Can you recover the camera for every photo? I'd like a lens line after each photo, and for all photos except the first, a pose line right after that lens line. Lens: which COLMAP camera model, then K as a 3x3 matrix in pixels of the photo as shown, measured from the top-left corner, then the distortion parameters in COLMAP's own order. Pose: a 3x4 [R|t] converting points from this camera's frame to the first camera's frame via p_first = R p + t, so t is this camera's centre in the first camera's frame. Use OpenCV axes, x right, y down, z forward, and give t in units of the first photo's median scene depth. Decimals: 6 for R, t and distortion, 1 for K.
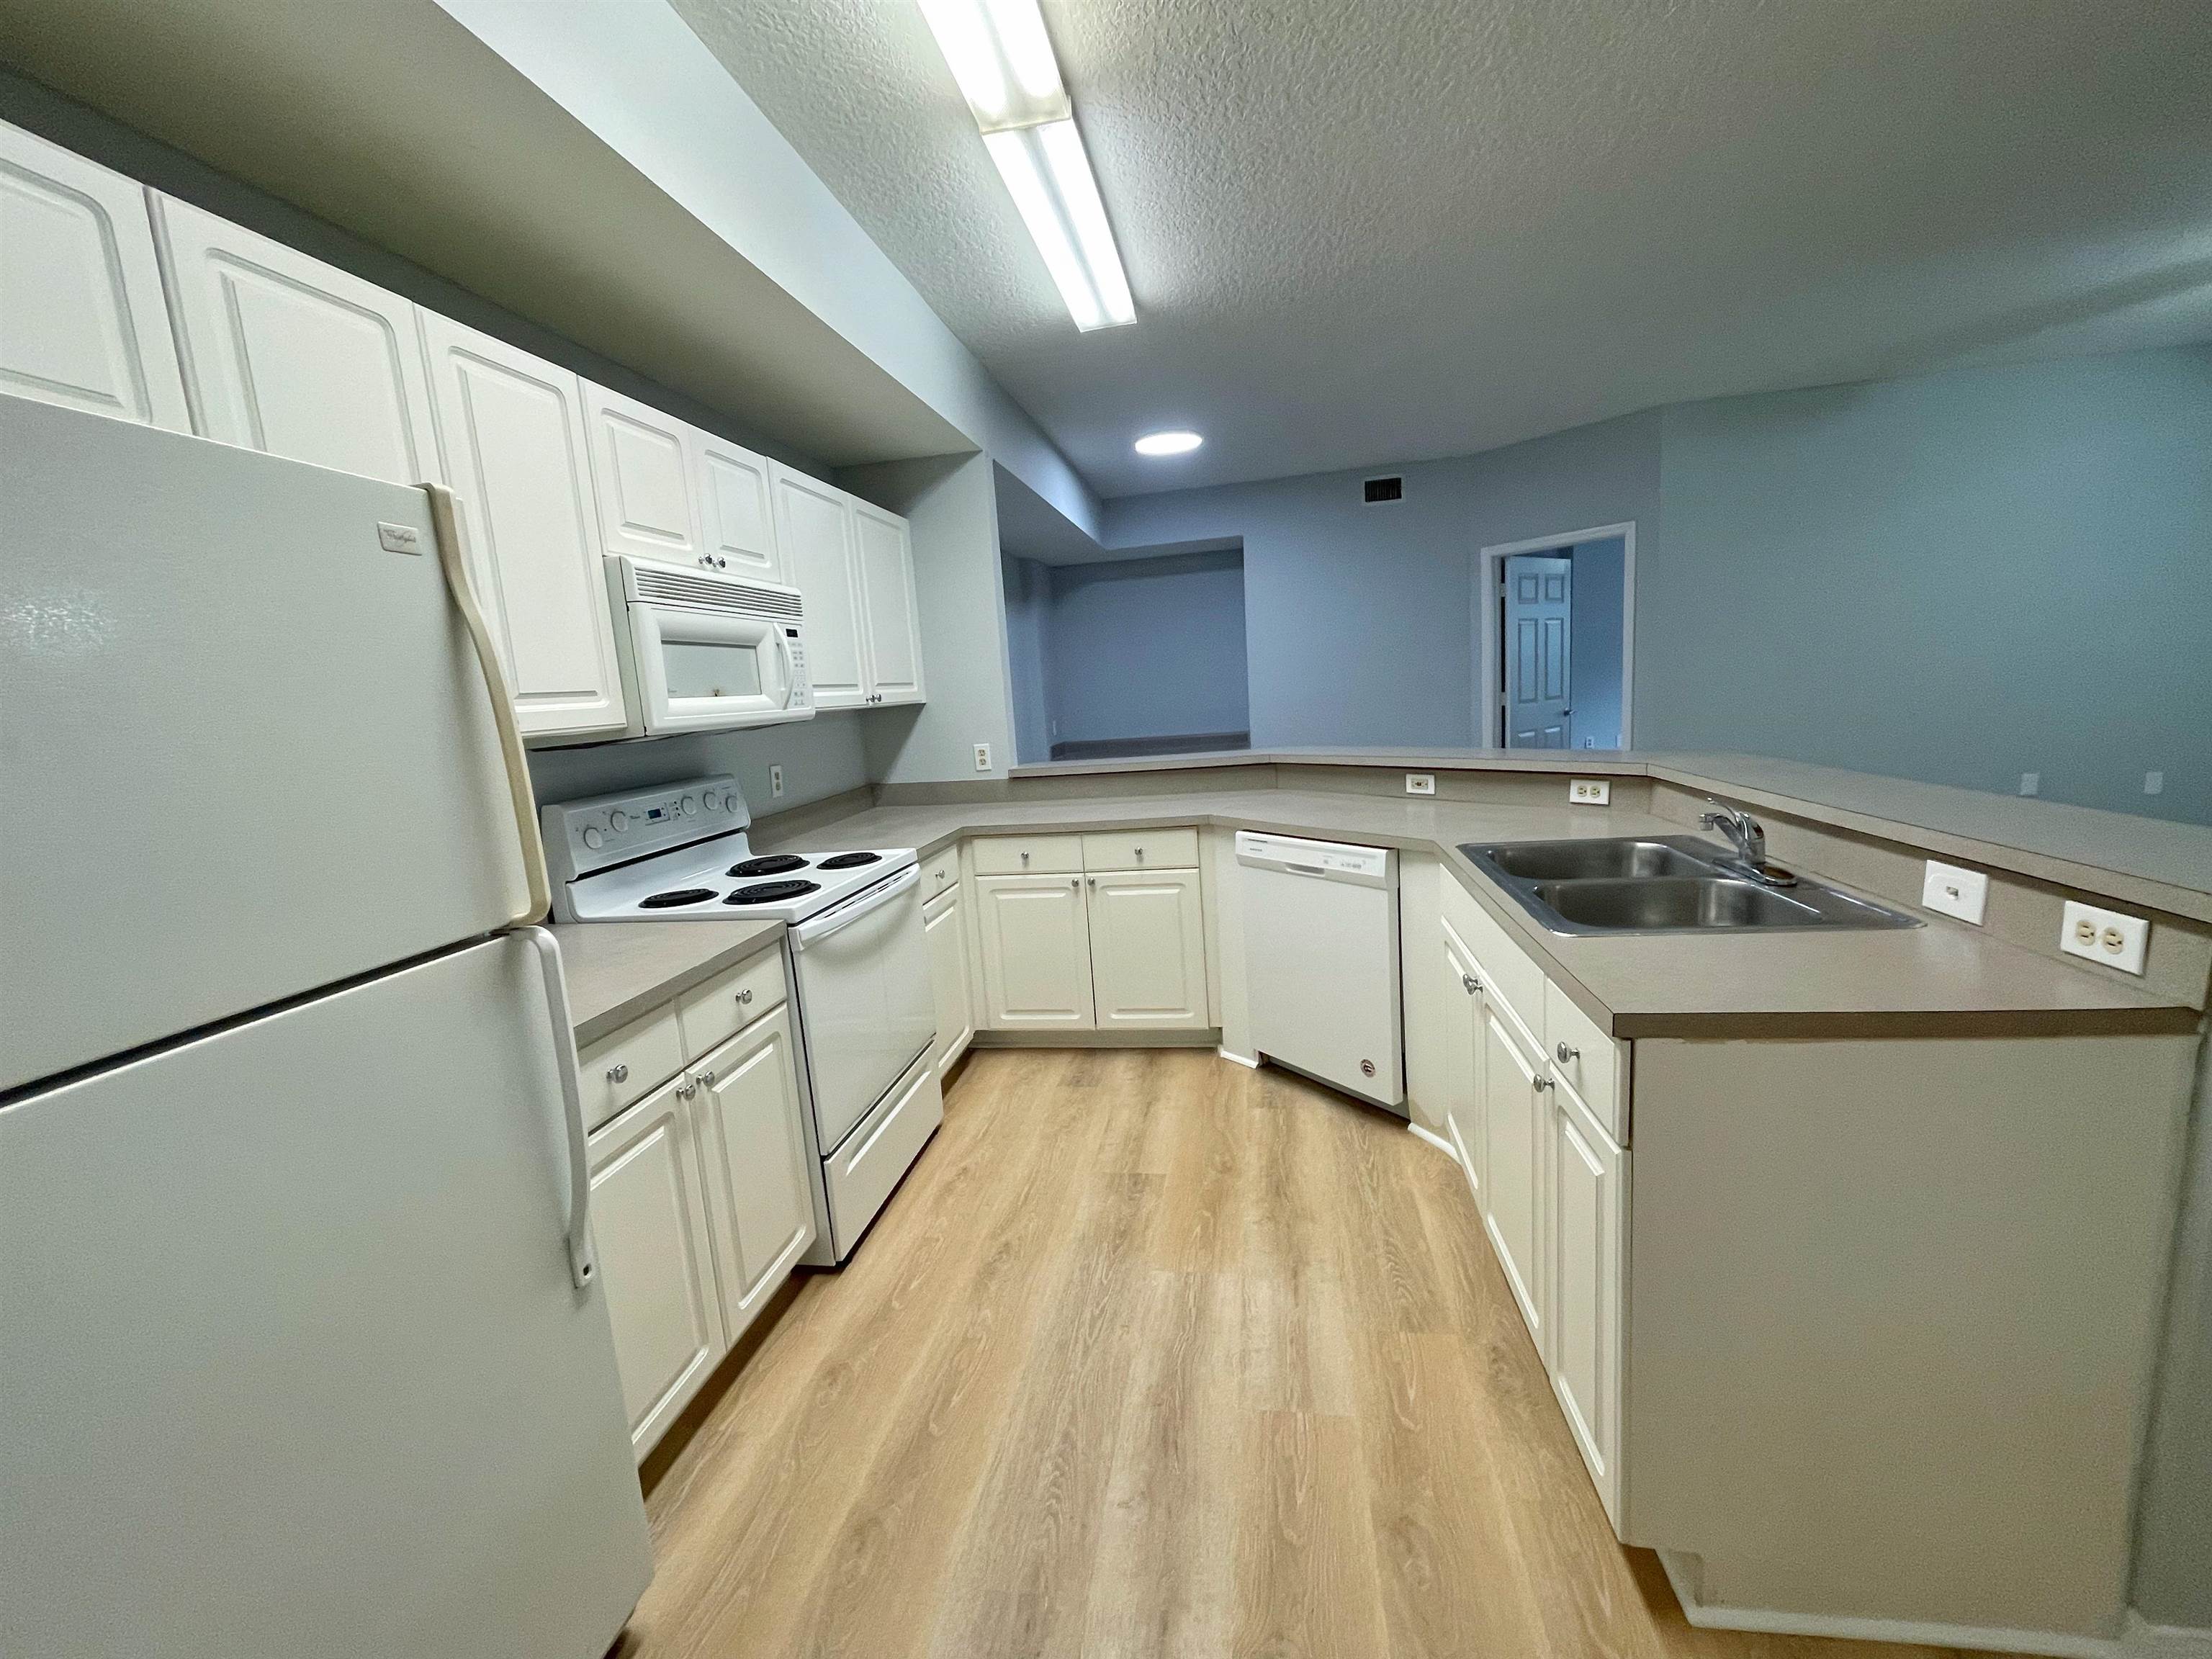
lens RADIAL K [[892.7, 0, 1114.4], [0, 892.7, 819.0], [0, 0, 1]] dist [-0.002889, -0.000887]
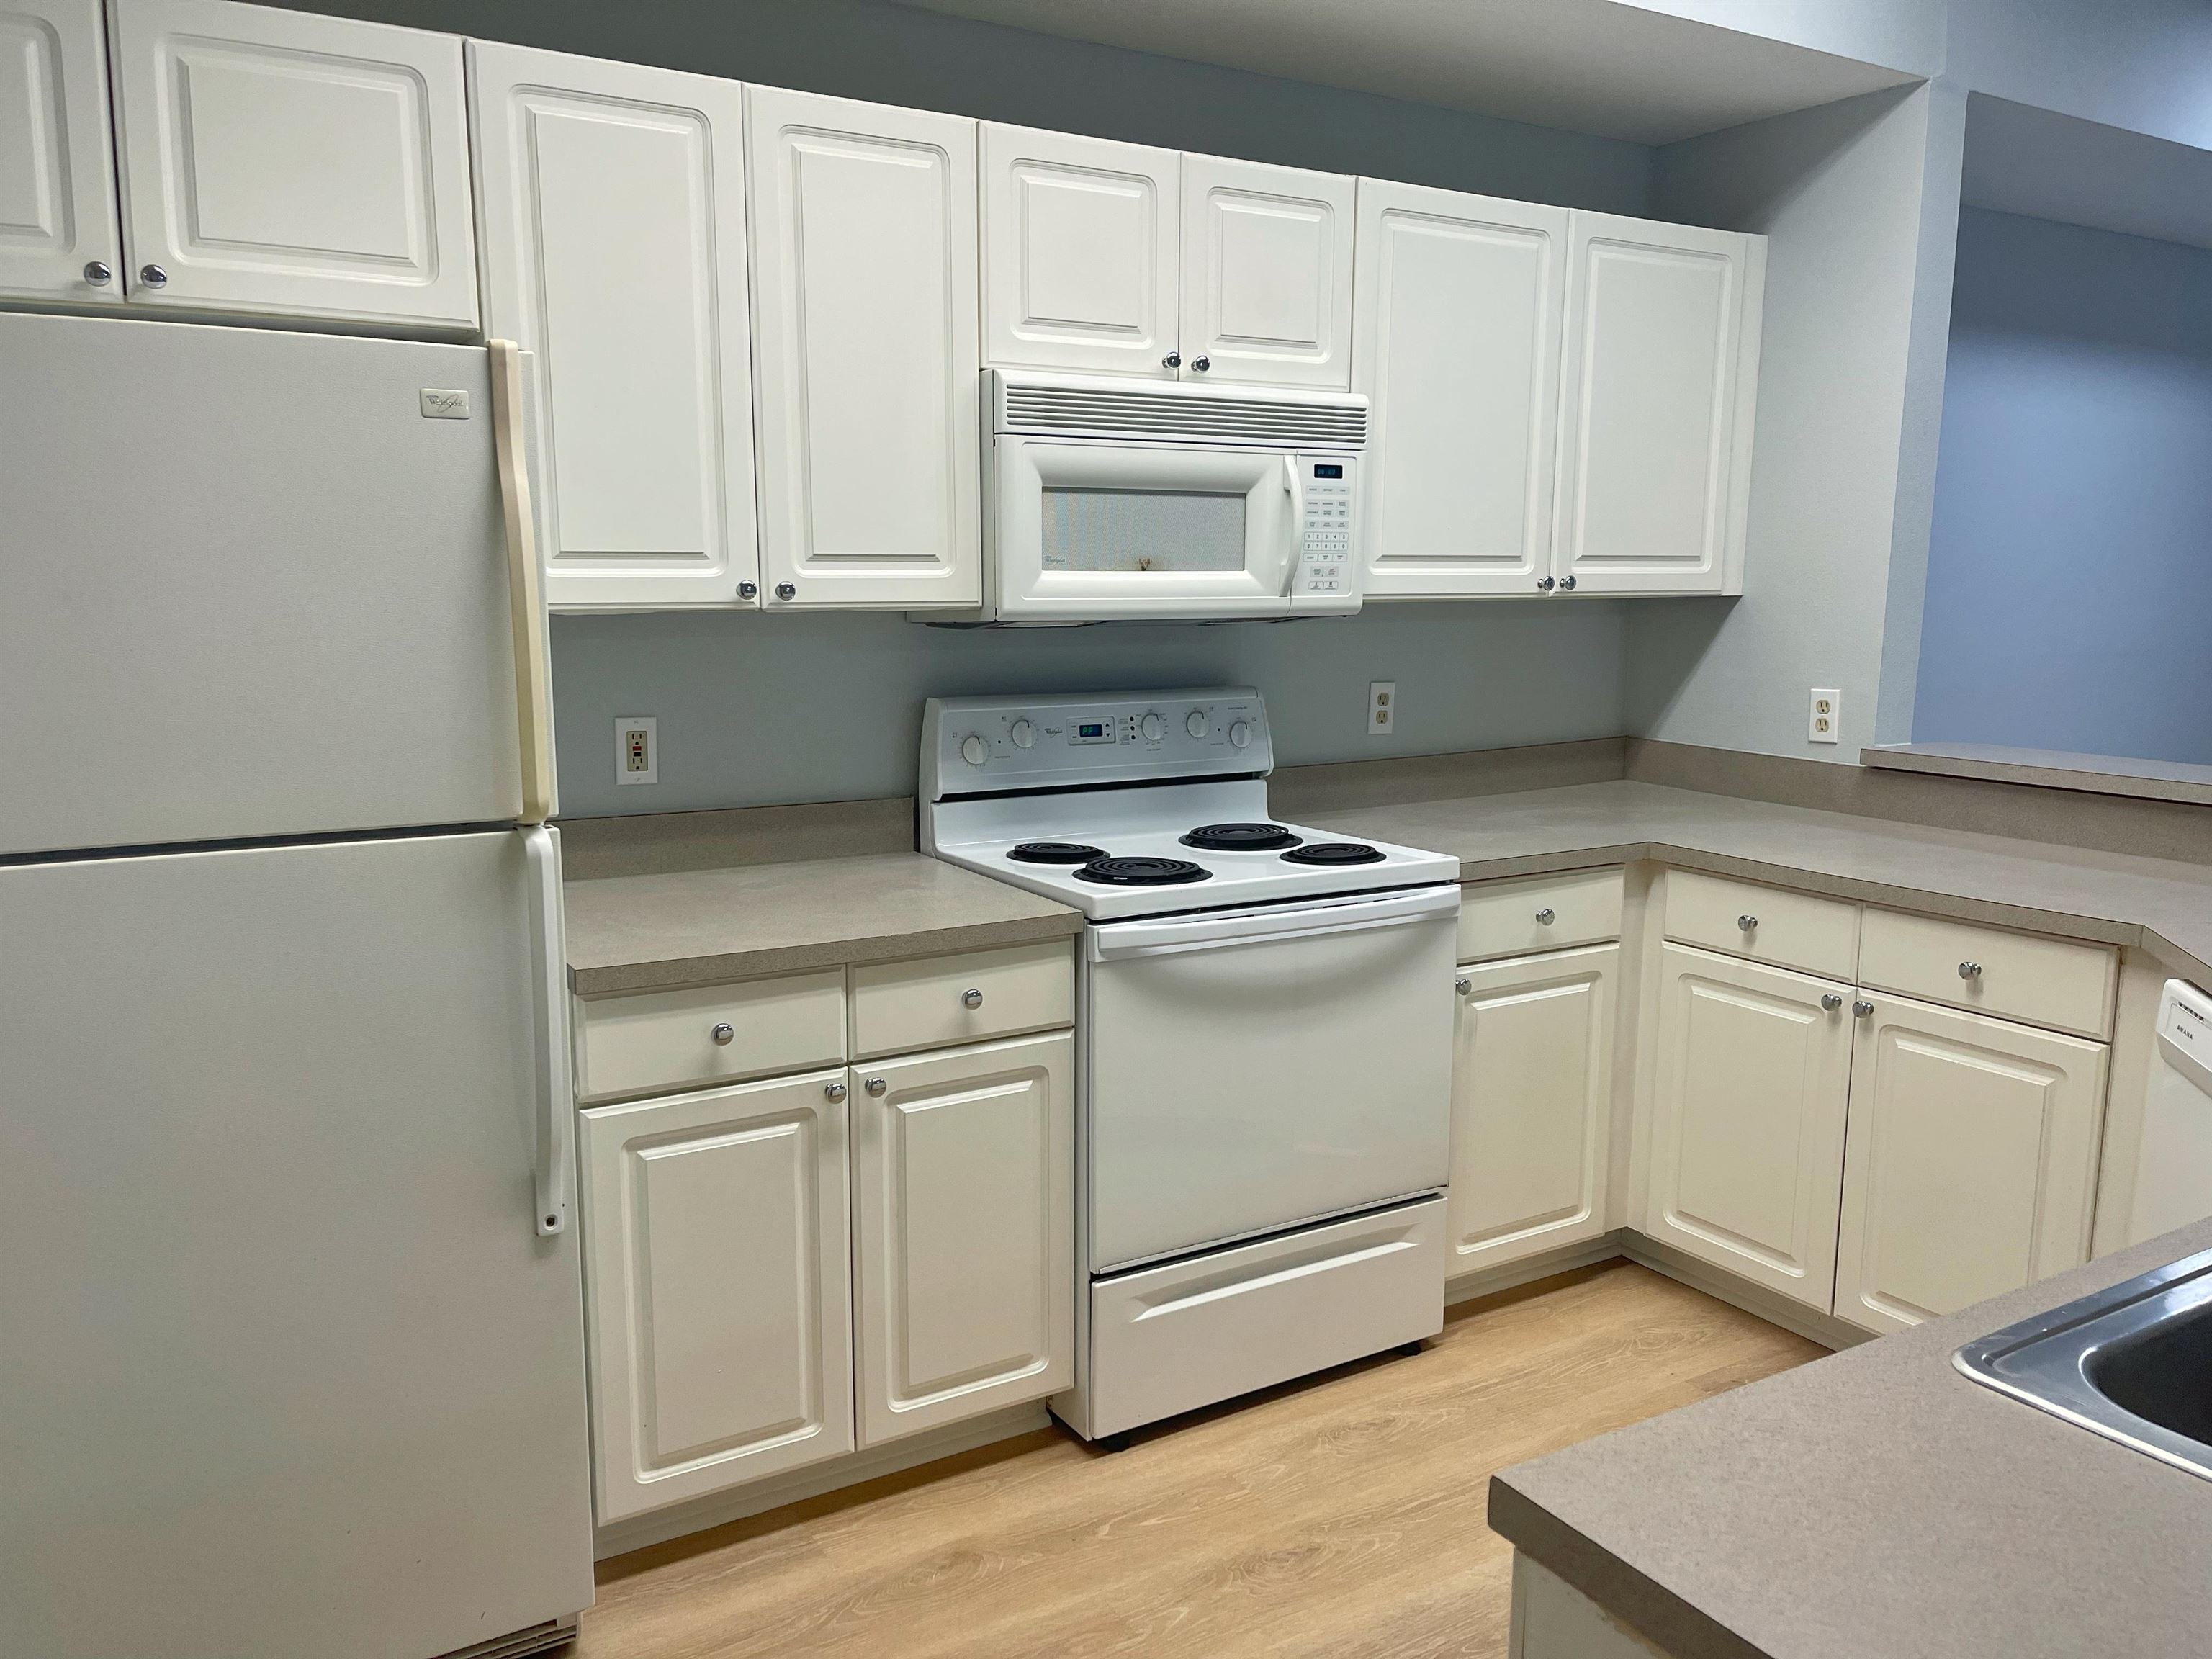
lens RADIAL K [[1676.8, 0, 1110.5], [0, 1676.8, 842.5], [0, 0, 1]] dist [0.053280, -0.049791]
pose [[0.652782, 0.194250, -0.732218, 0.479868], [-0.160064, 0.980111, 0.117315, -0.077292], [0.740443, 0.040620, 0.670891, 0.138074]]
